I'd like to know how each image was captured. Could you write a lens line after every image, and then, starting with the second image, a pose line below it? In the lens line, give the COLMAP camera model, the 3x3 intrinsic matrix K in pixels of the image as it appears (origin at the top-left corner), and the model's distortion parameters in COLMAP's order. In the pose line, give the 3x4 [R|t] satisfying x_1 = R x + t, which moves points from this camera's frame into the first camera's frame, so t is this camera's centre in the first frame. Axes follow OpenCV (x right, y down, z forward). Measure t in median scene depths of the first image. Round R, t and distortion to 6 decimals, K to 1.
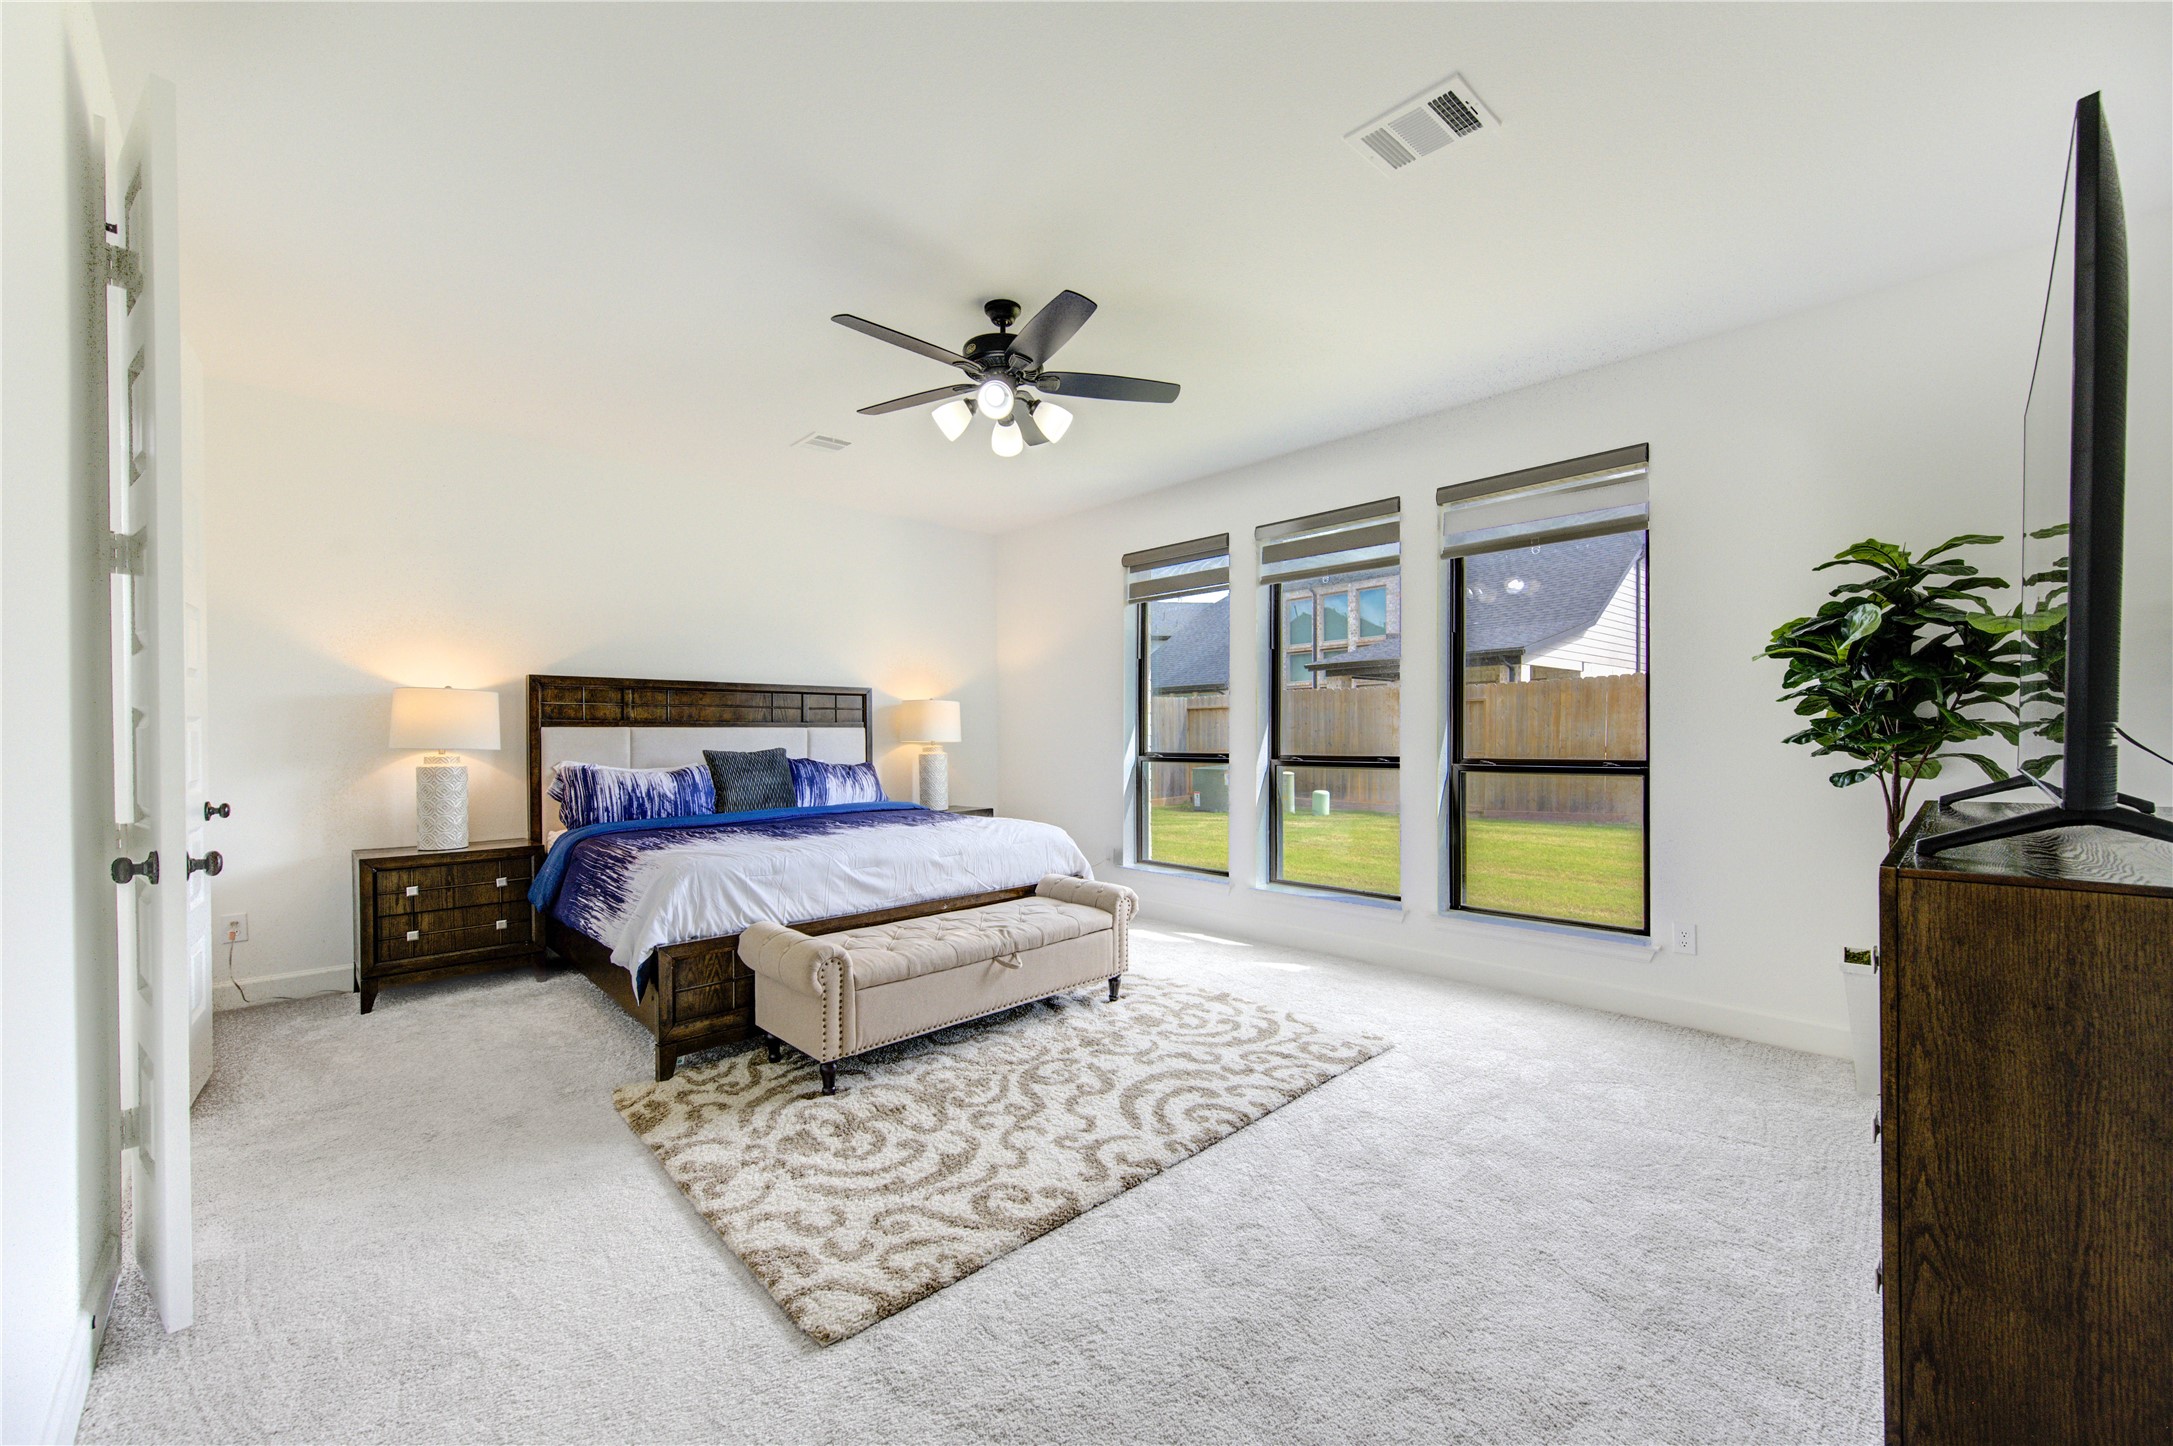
lens RADIAL K [[843.6, 0, 1107.2], [0, 843.6, 733.1], [0, 0, 1]] dist [-0.003677, -0.001014]
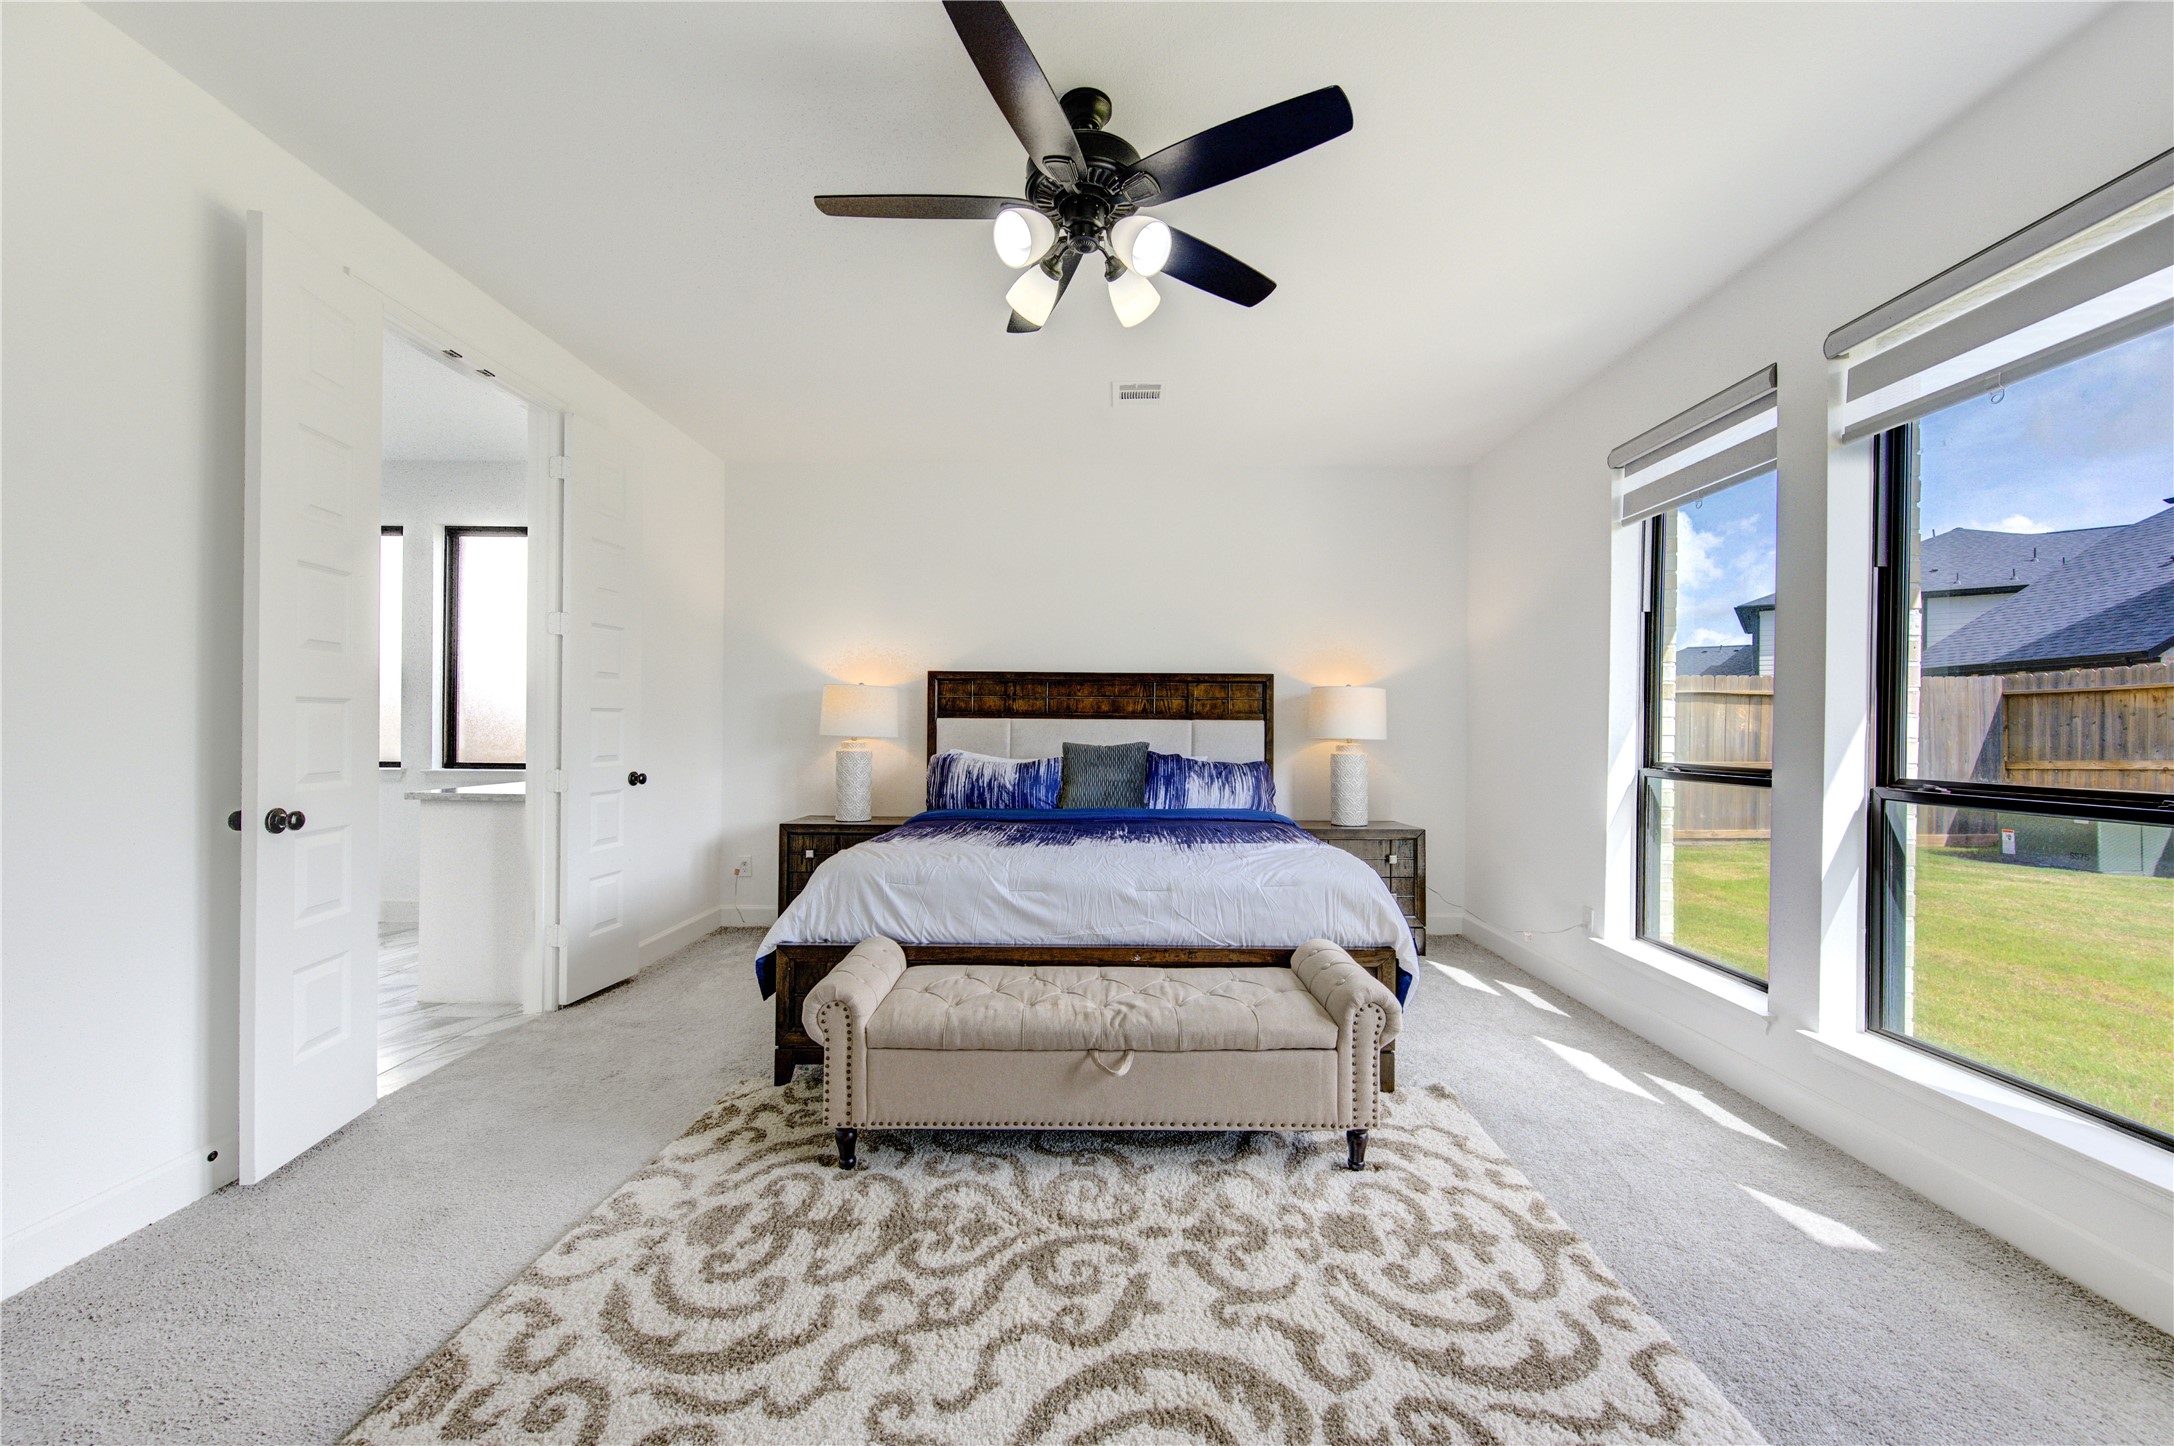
lens RADIAL K [[844.0, 0, 1079.4], [0, 844.0, 720.4], [0, 0, 1]] dist [-0.003677, -0.001014]
pose [[0.705228, 0.005075, -0.708963, 0.319569], [-0.011150, 0.999930, -0.003933, -0.001817], [0.708893, 0.010679, 0.705235, 0.459282]]
